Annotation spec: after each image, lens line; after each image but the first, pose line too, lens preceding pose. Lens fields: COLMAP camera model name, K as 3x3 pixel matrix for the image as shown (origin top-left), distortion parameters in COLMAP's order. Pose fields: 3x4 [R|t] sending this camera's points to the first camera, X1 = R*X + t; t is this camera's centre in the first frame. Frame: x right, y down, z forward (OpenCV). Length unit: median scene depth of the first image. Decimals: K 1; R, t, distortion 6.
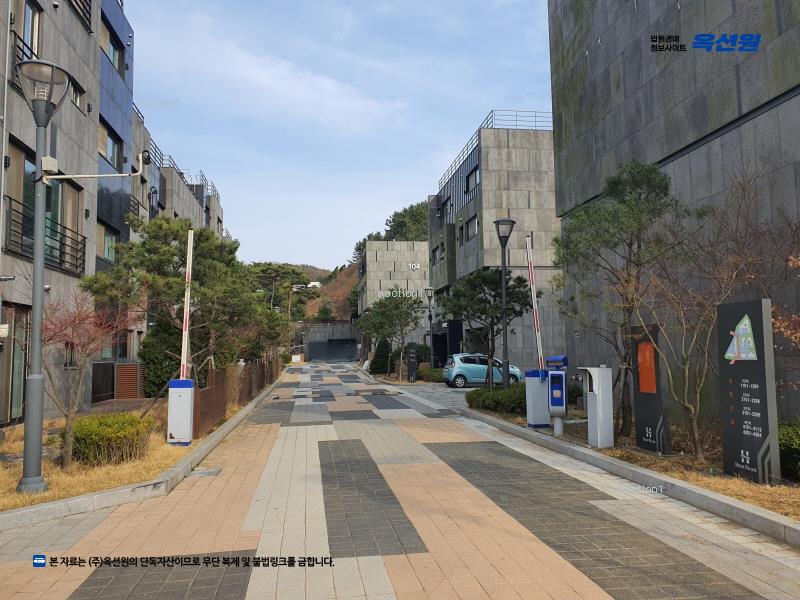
lens RADIAL K [[623.1, 0, 400.4], [0, 623.1, 304.8], [0, 0, 1]] dist [0.033899, -0.000930]
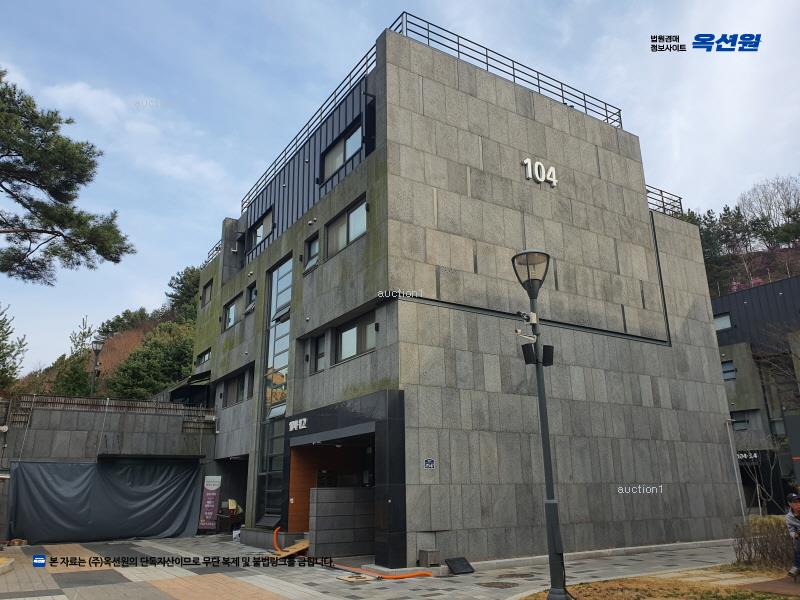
lens RADIAL K [[623.1, 0, 400.4], [0, 623.1, 304.8], [0, 0, 1]] dist [0.033899, -0.000930]
pose [[0.916422, 0.112475, 0.384083, -0.021329], [-0.030283, 0.976433, -0.213683, 0.031492], [-0.399066, 0.184193, 0.898231, 0.436376]]
